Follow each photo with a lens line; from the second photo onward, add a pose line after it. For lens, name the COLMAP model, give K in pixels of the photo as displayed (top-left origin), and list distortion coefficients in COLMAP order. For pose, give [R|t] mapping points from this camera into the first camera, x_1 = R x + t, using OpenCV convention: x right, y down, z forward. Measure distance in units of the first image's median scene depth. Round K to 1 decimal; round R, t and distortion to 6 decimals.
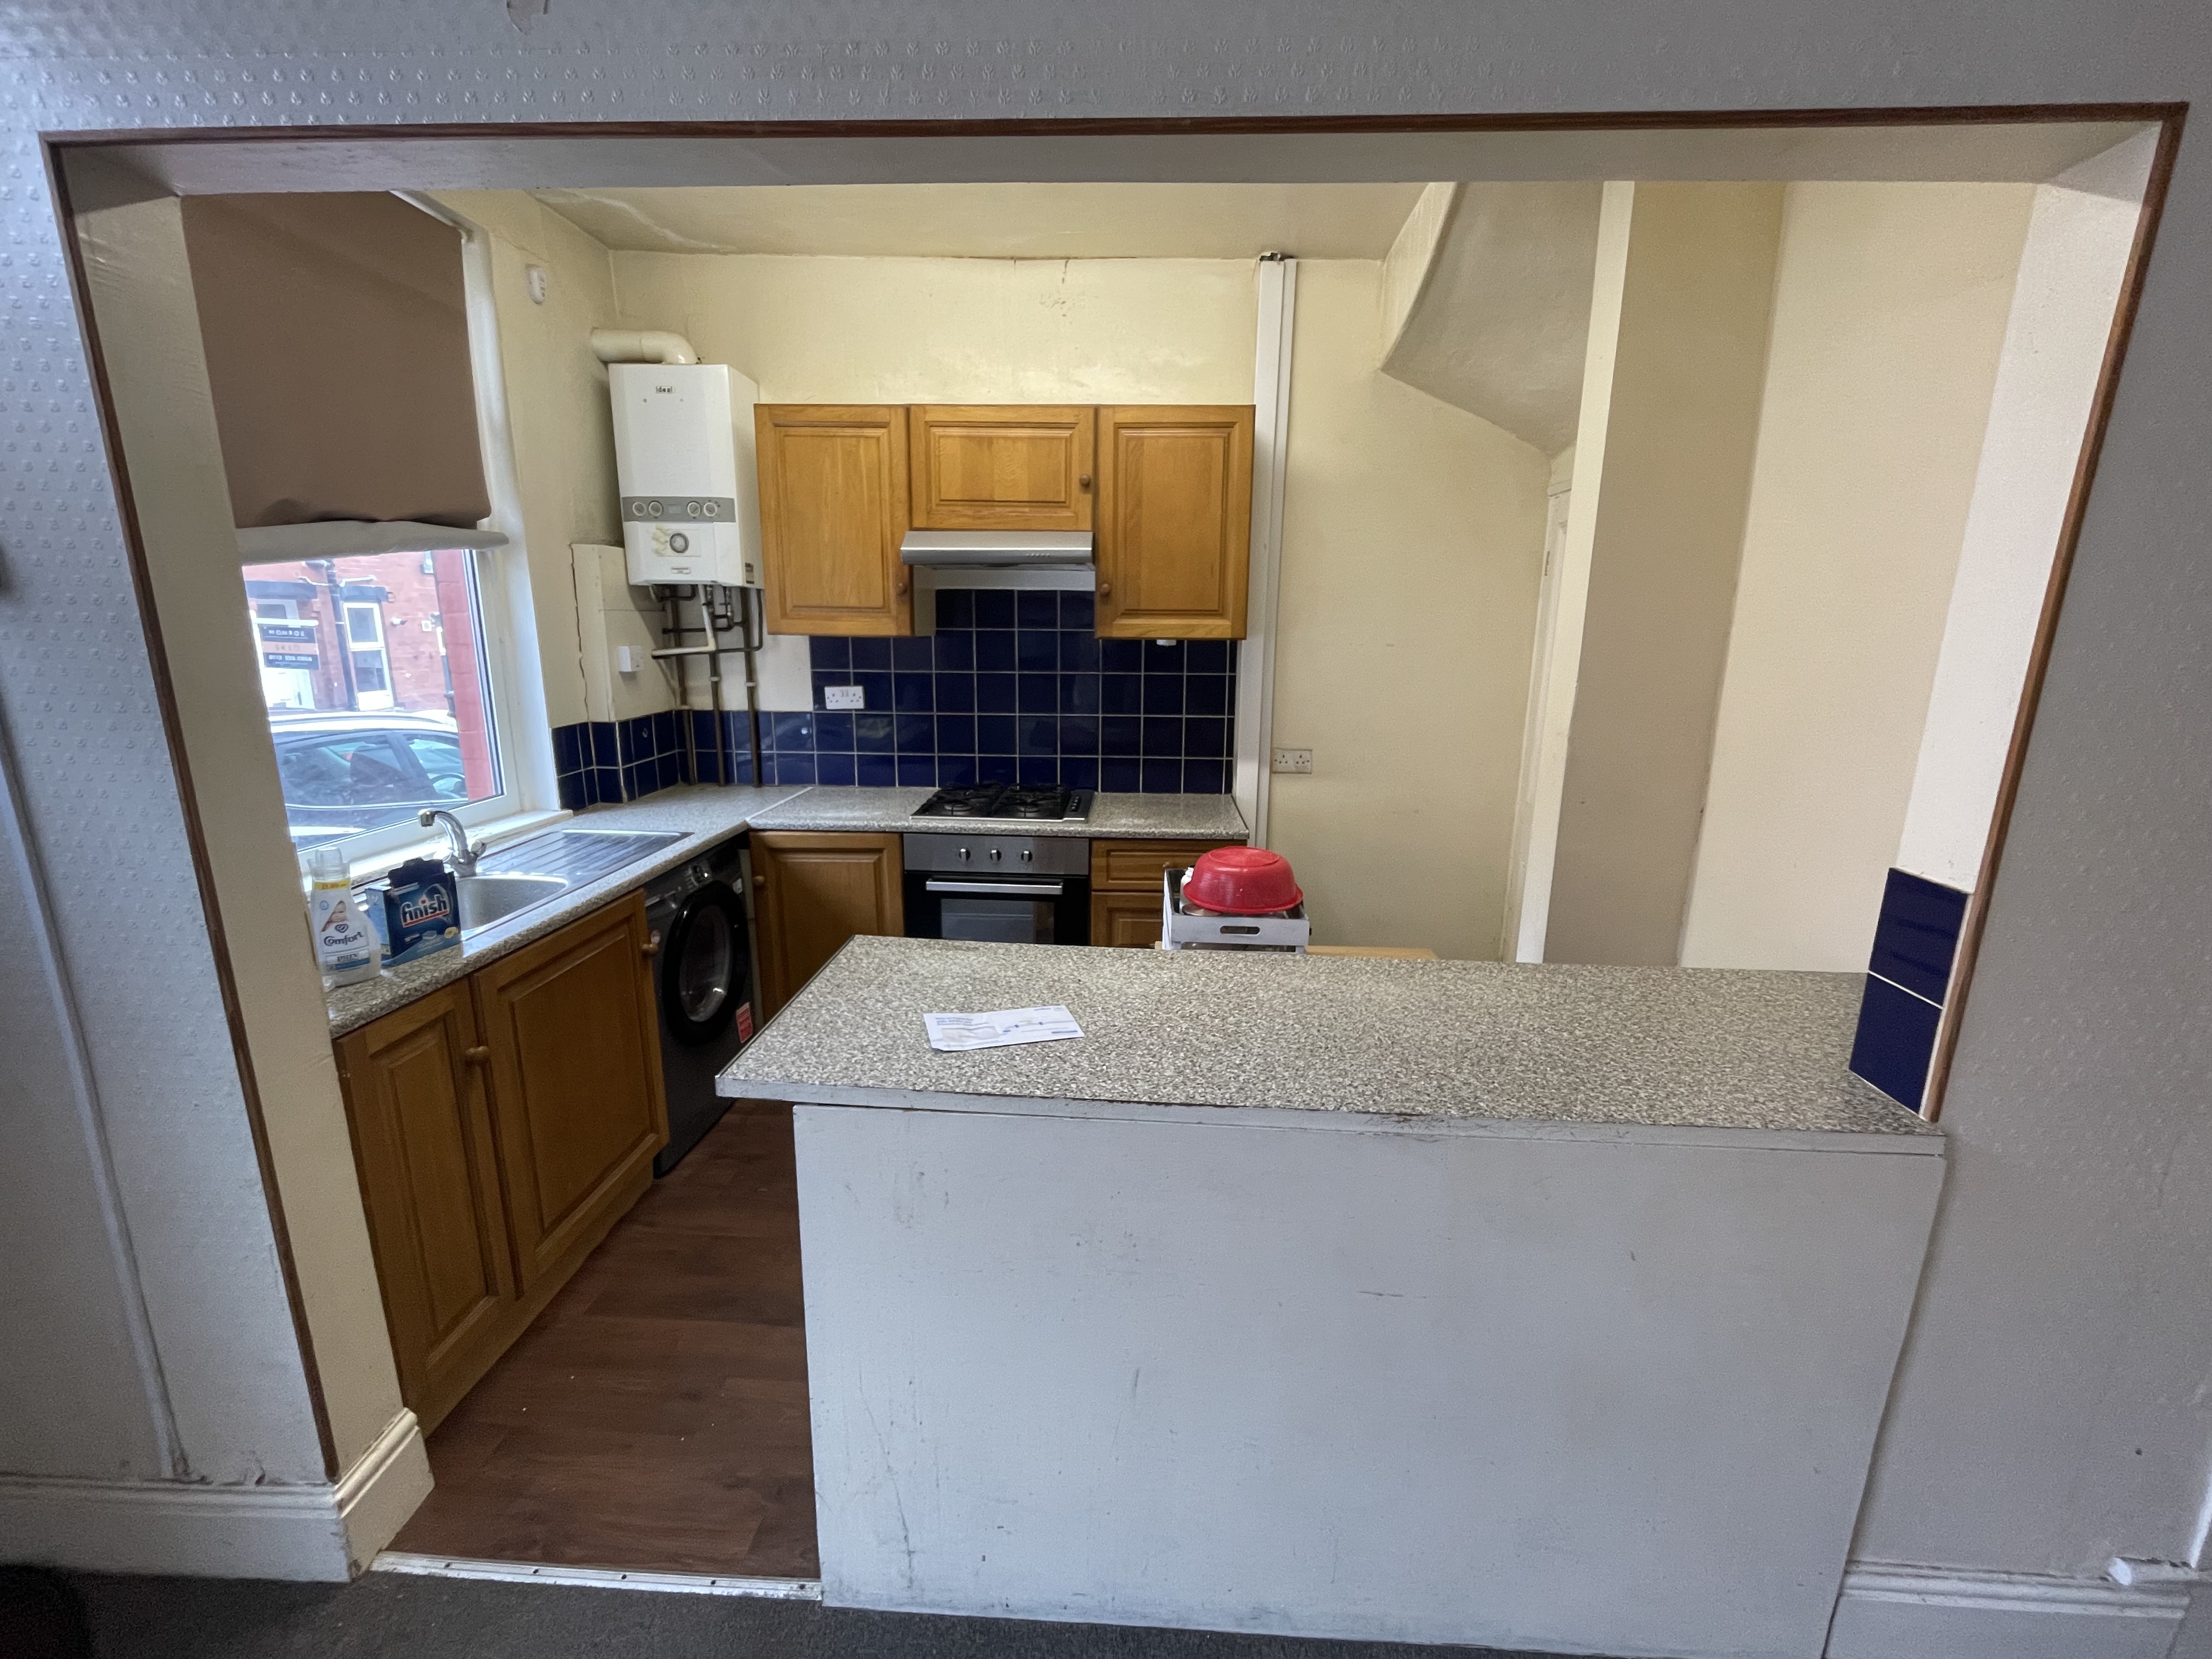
lens RADIAL K [[897.6, 0, 1102.5], [0, 897.6, 821.0], [0, 0, 1]] dist [-0.003375, -0.000414]
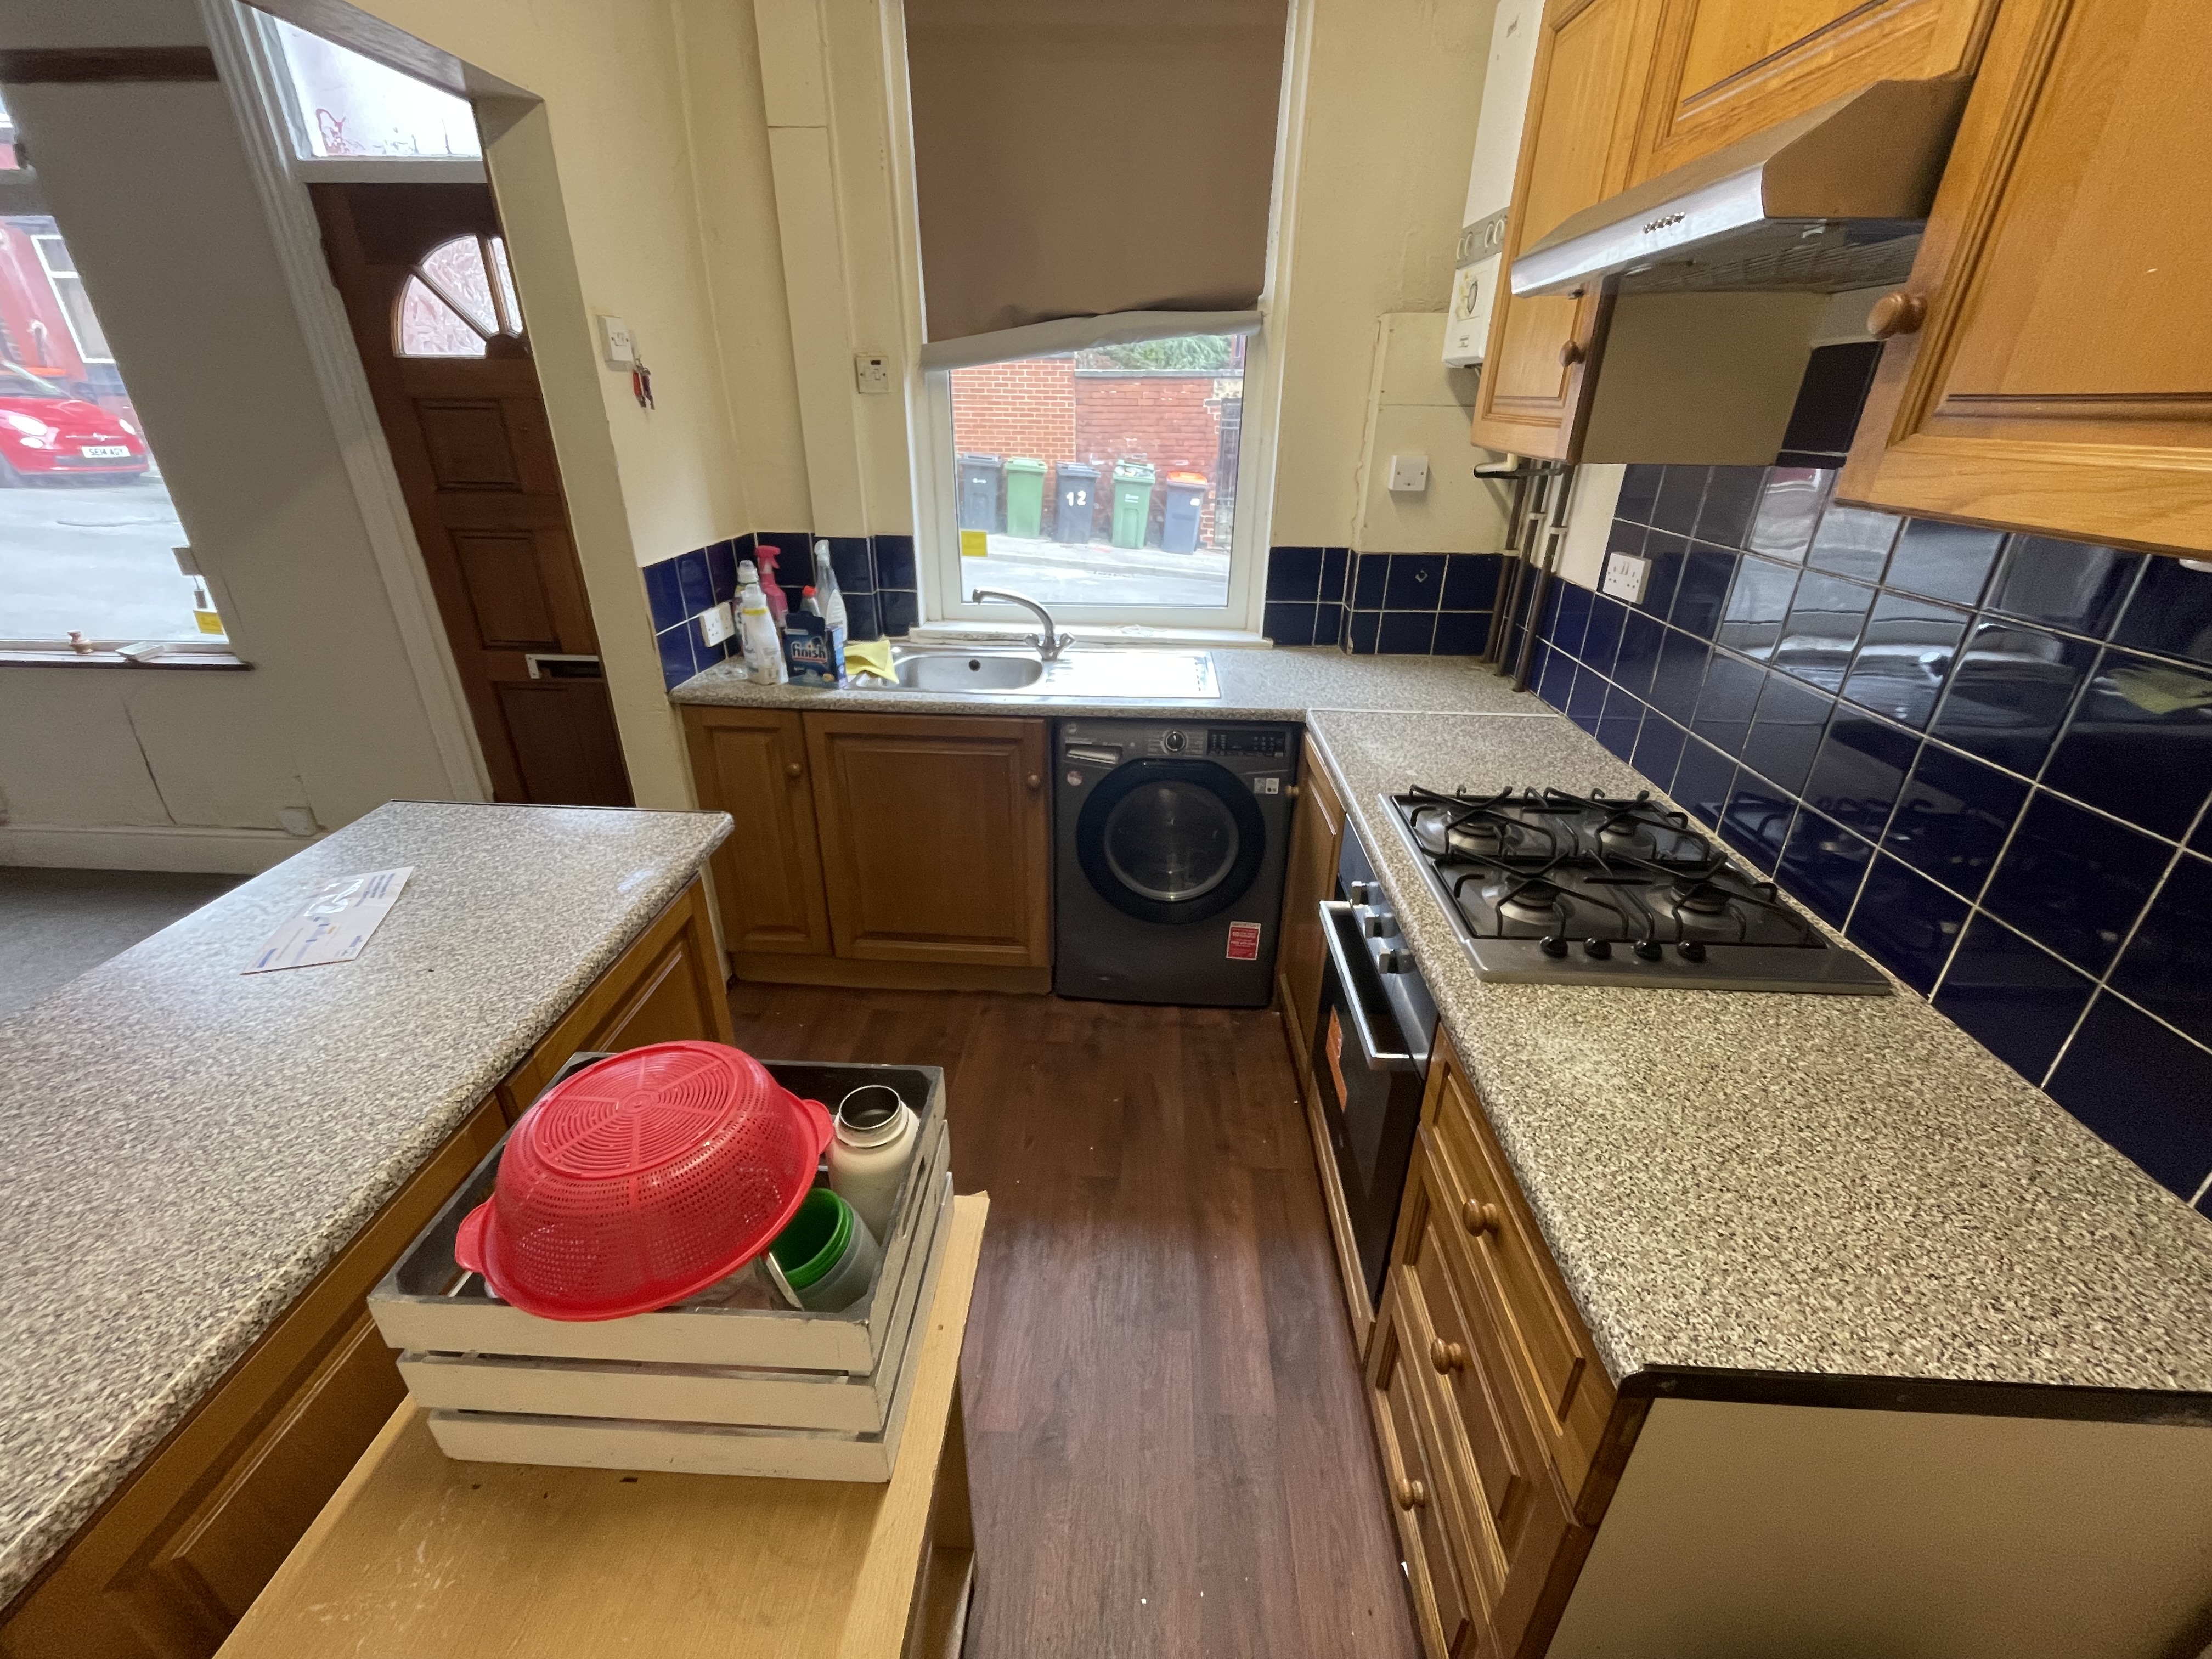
lens RADIAL K [[897.6, 0, 1102.5], [0, 897.6, 821.0], [0, 0, 1]] dist [-0.003375, -0.000414]
pose [[-0.005103, 0.420014, -0.907503, 0.297431], [-0.225909, 0.883569, 0.410208, -0.177943], [0.974135, 0.207107, 0.090376, 0.759354]]
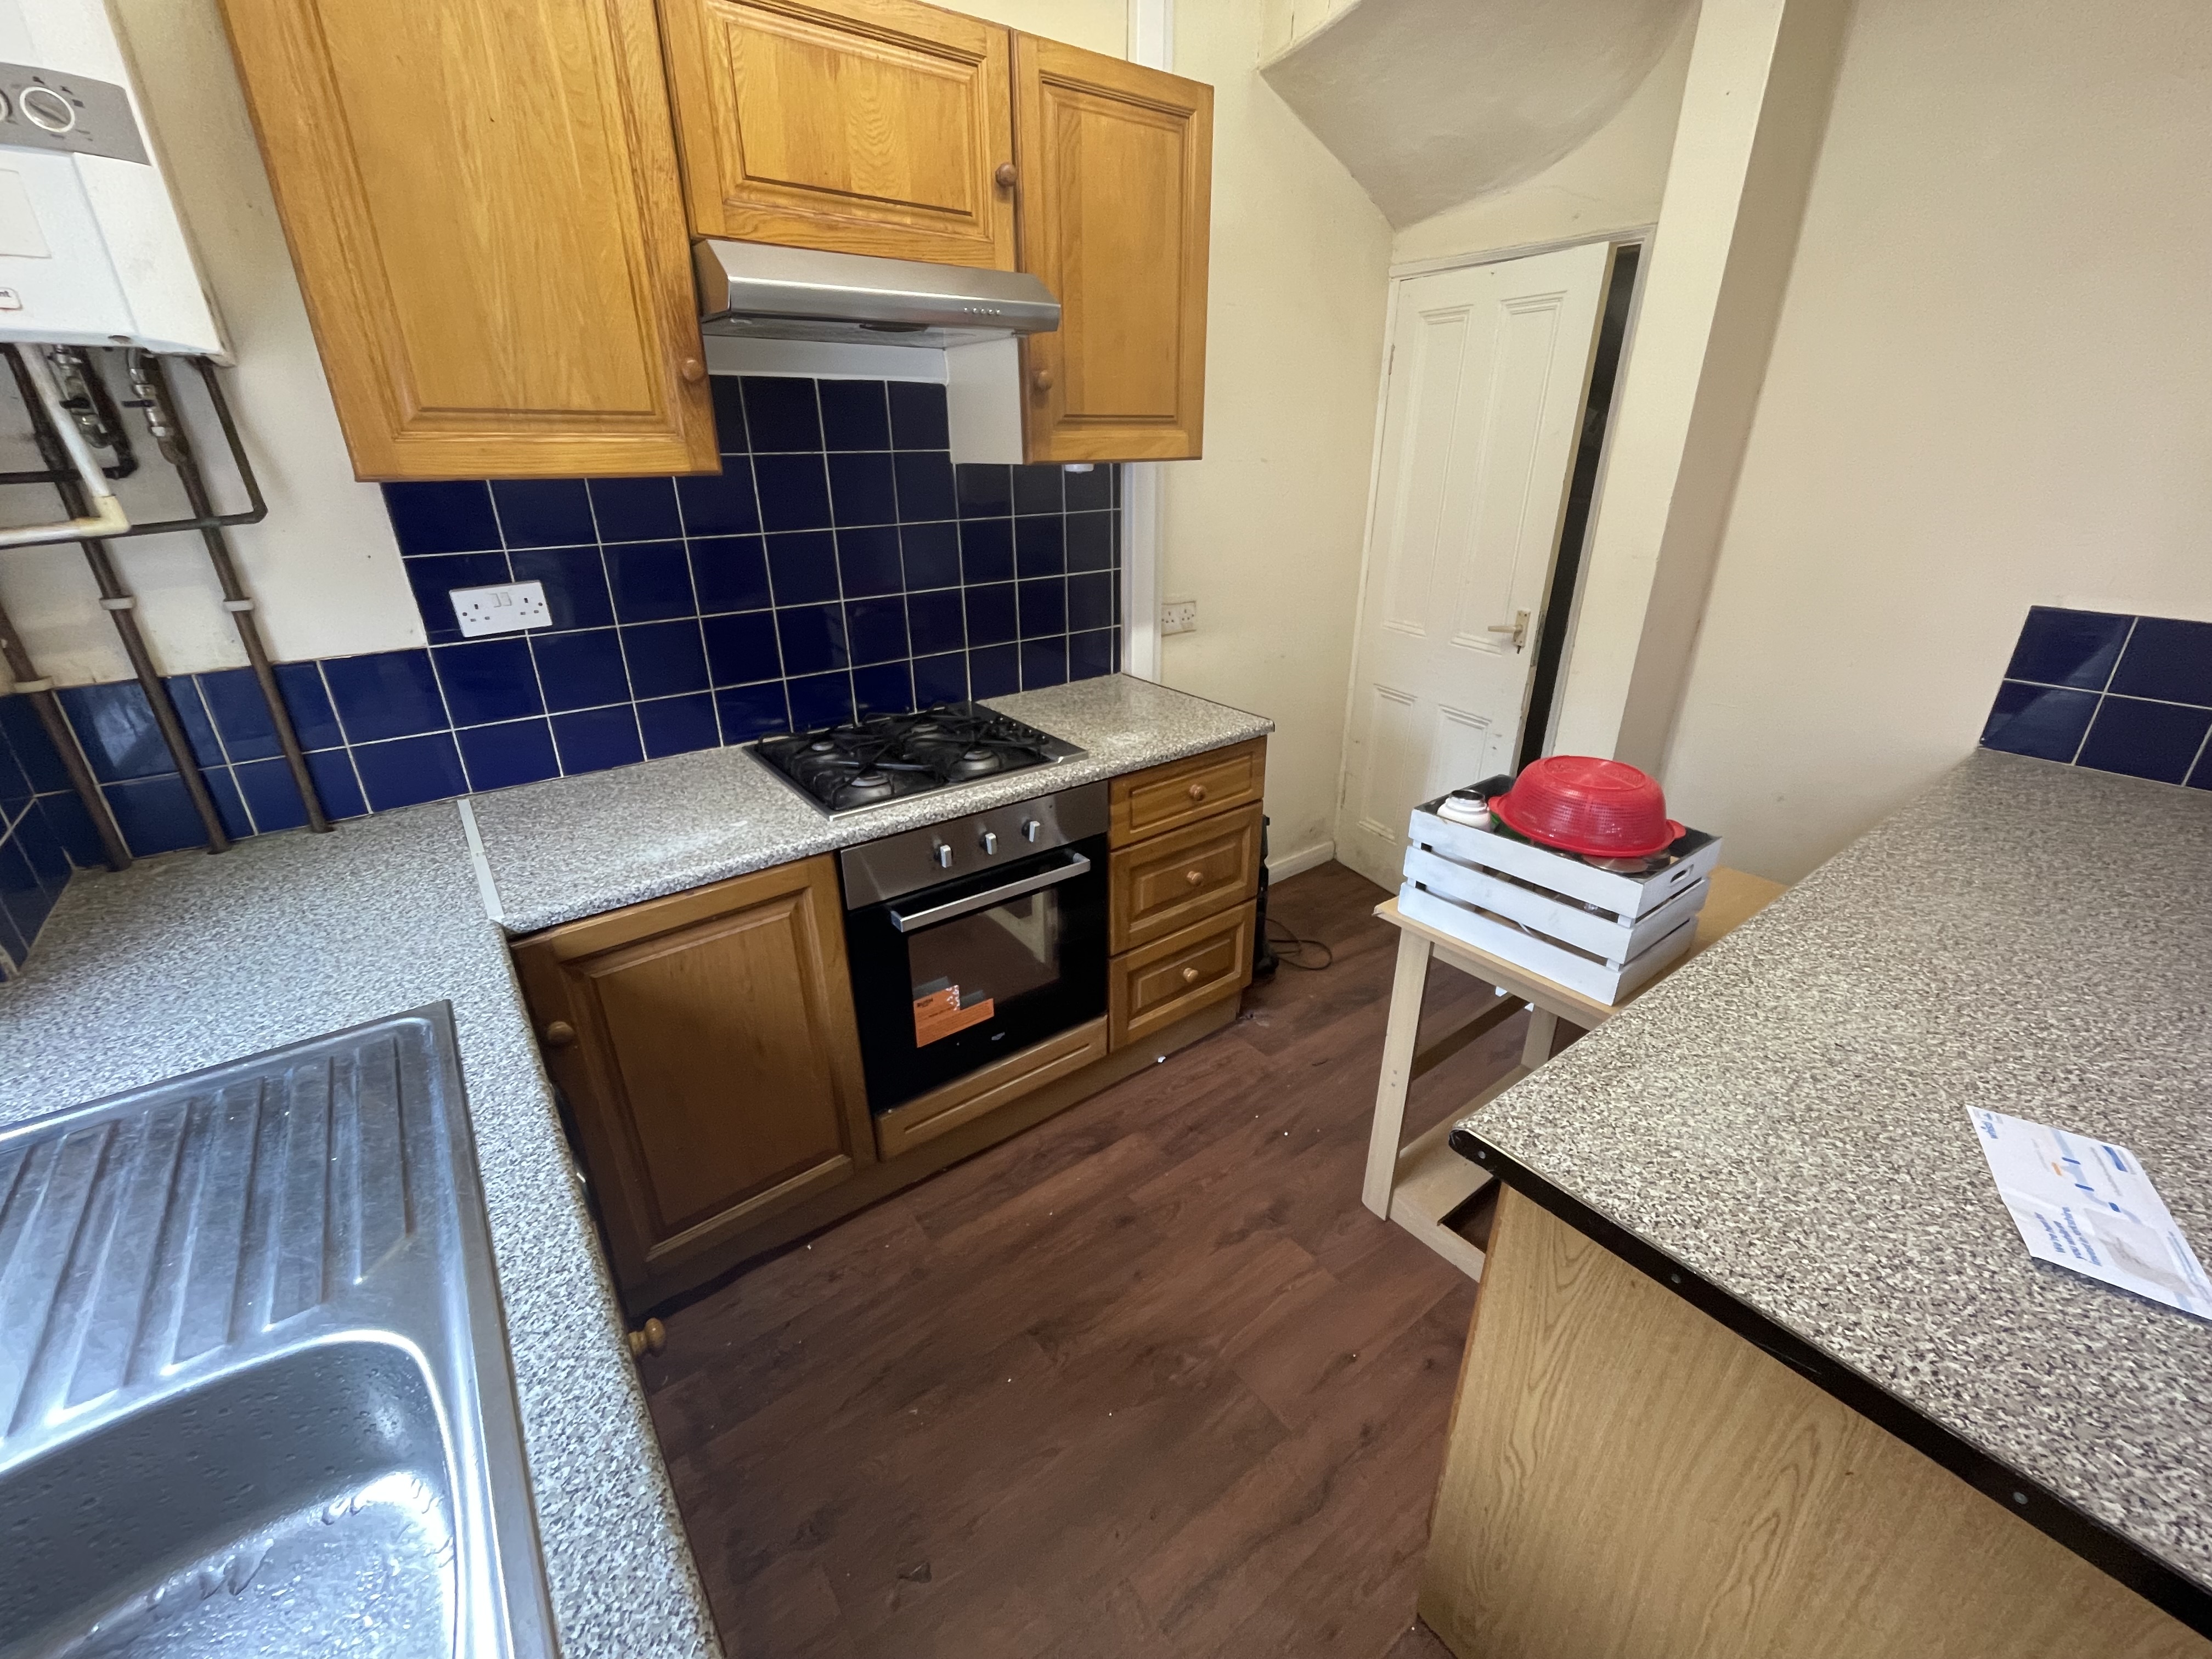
lens RADIAL K [[897.6, 0, 1102.5], [0, 897.6, 821.0], [0, 0, 1]] dist [-0.003375, -0.000414]
pose [[0.769102, -0.264834, 0.581674, -0.395622], [0.150580, 0.959574, 0.237790, -0.105410], [-0.621134, -0.095296, 0.777889, 0.455157]]
